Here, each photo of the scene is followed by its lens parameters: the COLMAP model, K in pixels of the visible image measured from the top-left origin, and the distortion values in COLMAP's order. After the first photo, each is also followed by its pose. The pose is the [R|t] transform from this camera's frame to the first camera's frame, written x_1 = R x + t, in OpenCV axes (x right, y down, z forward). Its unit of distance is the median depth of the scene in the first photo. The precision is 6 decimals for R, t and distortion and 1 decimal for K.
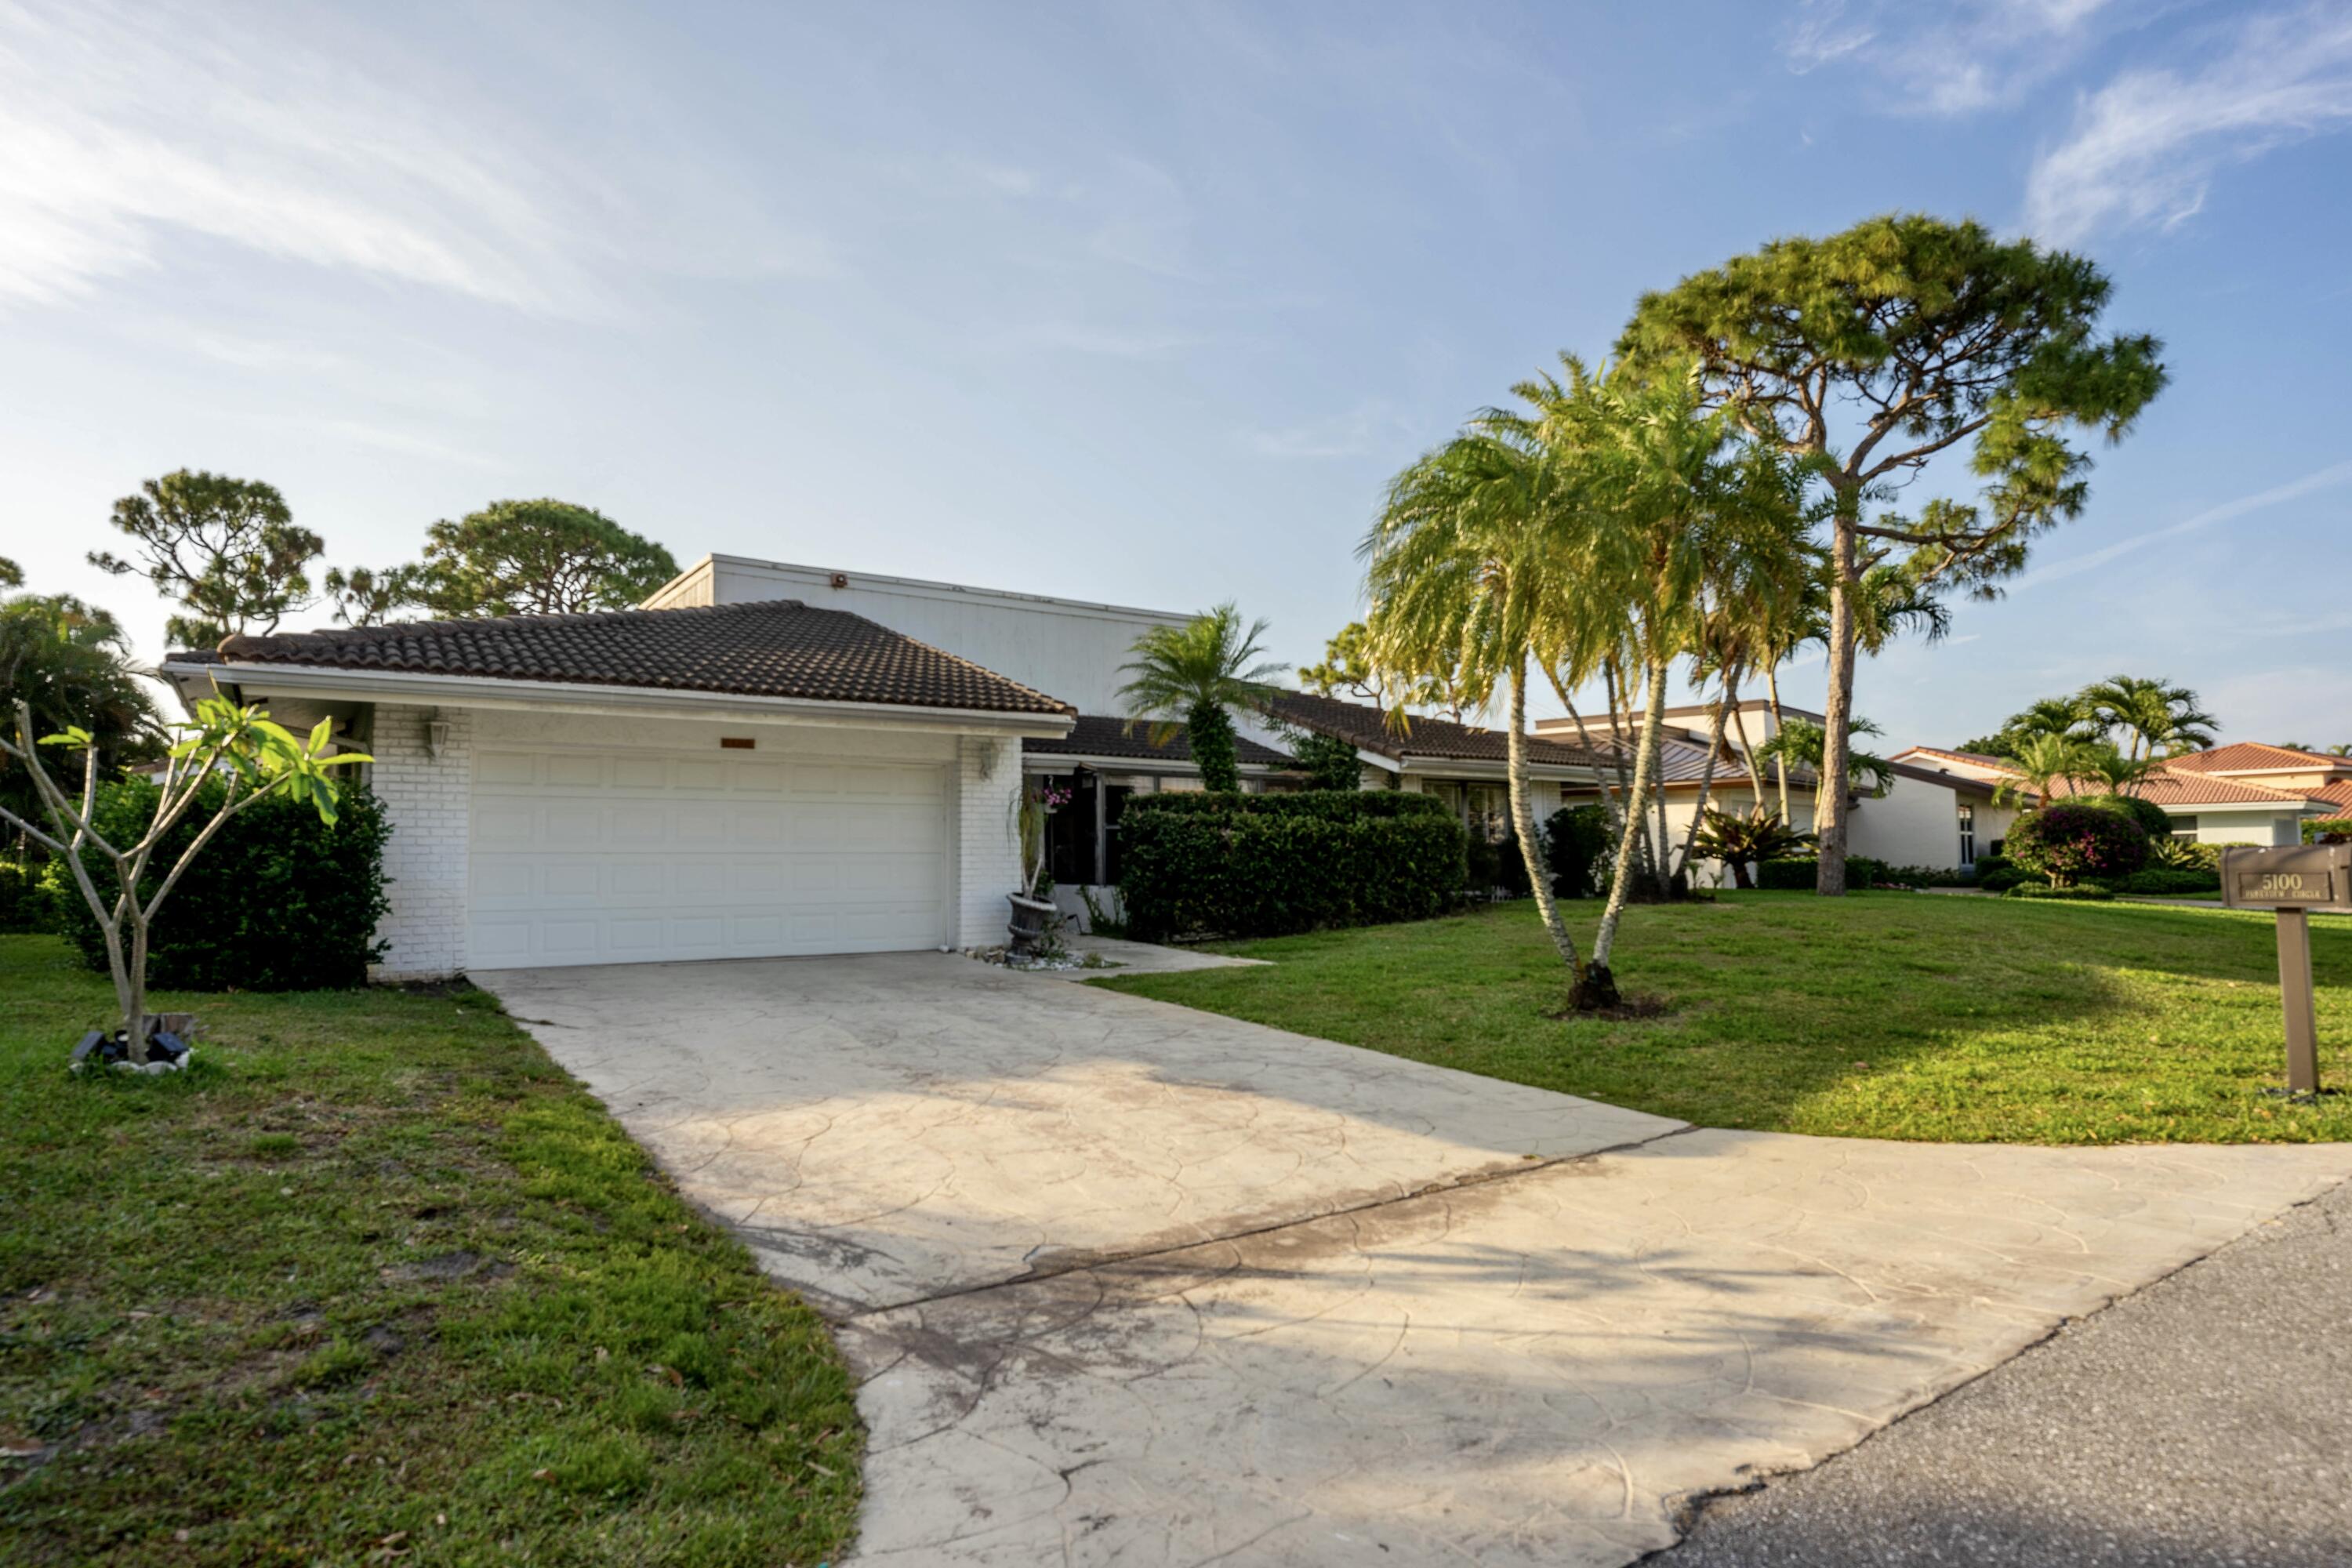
lens RADIAL K [[1347.4, 0, 1176.0], [0, 1347.4, 784.0], [0, 0, 1]] dist [0.000983, 0.000214]
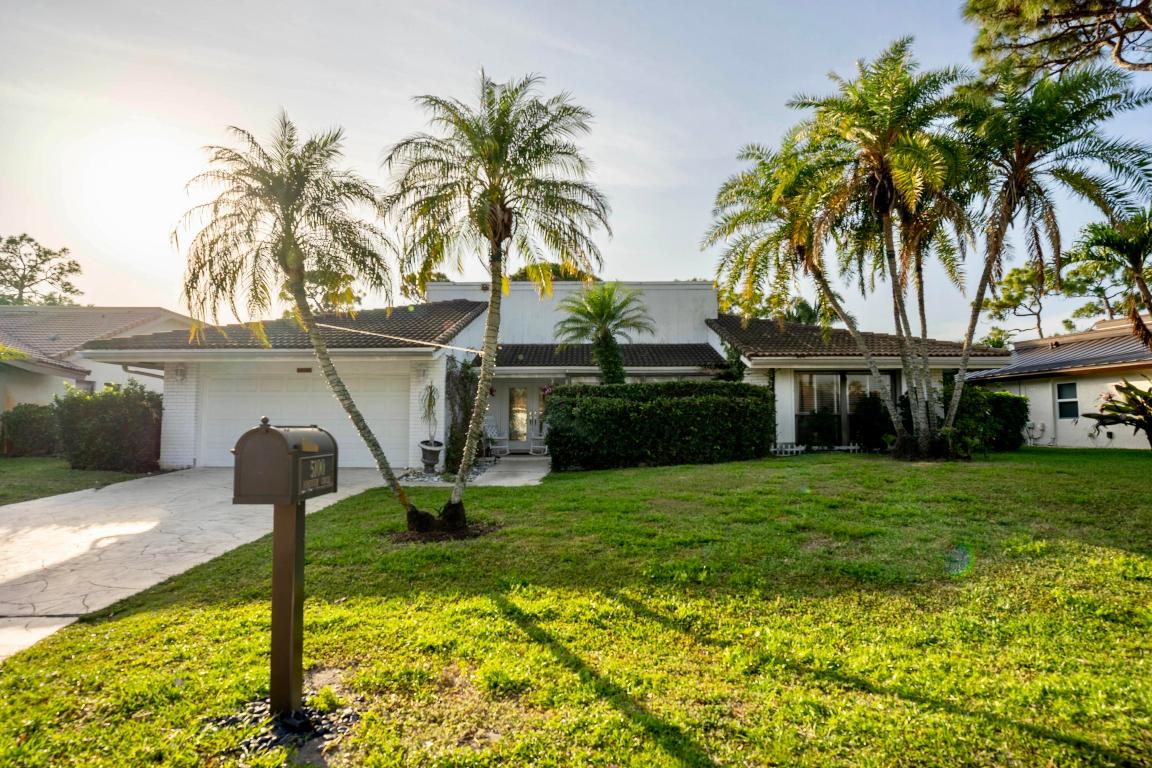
lens RADIAL K [[659.9, 0, 576.0], [0, 659.9, 384.0], [0, 0, 1]] dist [0.000983, 0.000214]
pose [[0.790755, -0.025201, -0.611613, 0.518568], [0.031089, 0.999516, -0.000989, 0.005345], [0.611342, -0.018233, 0.791156, 0.323565]]
